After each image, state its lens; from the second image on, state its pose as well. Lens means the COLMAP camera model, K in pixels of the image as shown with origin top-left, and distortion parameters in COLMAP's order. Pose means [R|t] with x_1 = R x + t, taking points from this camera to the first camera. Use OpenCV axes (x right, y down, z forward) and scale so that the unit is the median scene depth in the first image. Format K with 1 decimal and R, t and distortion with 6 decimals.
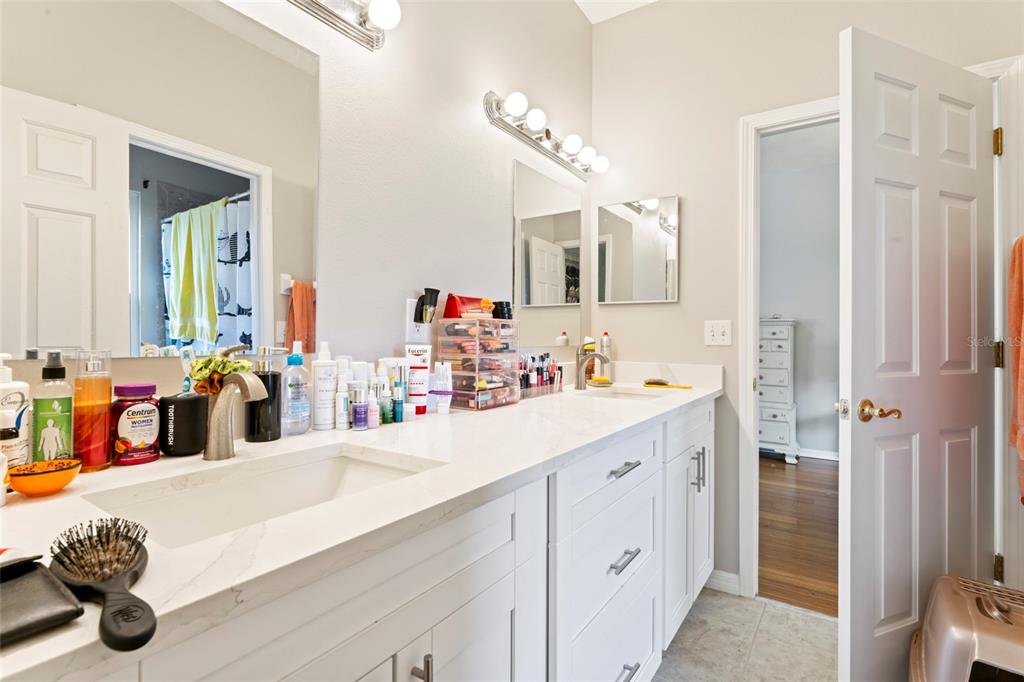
lens RADIAL K [[512.9, 0, 512.0], [0, 512.9, 341.0], [0, 0, 1]] dist [-0.004124, -0.000691]
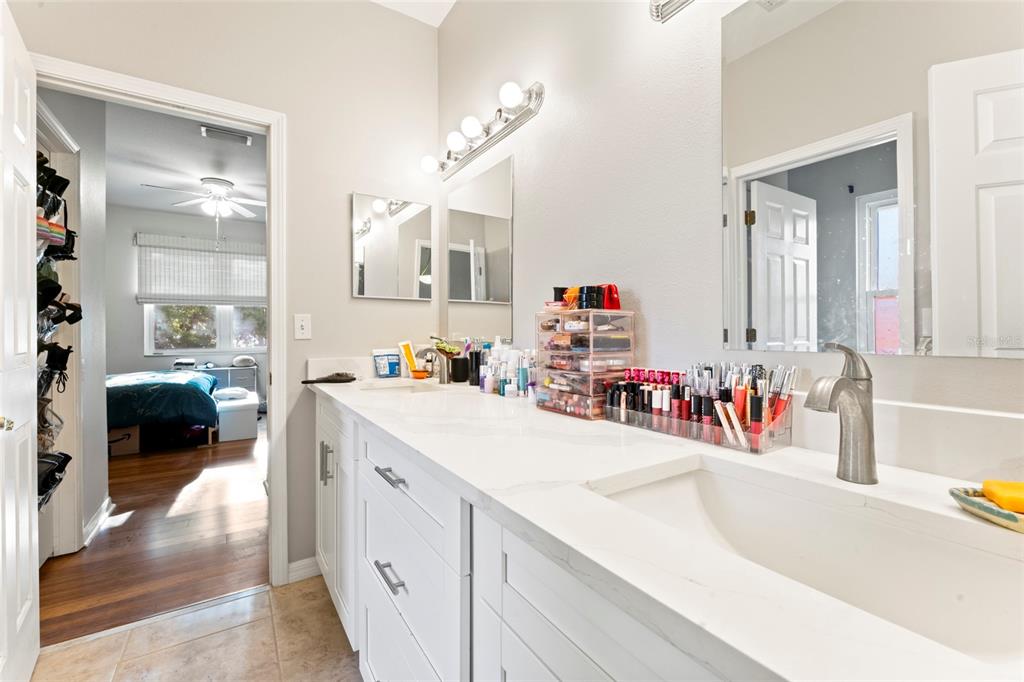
lens RADIAL K [[430.7, 0, 511.2], [0, 430.7, 336.7], [0, 0, 1]] dist [-0.000618, -0.000056]
pose [[-0.409388, 0.016091, -0.912218, 0.605238], [-0.003477, 0.999810, 0.019197, -0.011793], [0.912354, 0.011031, -0.409254, 1.104773]]
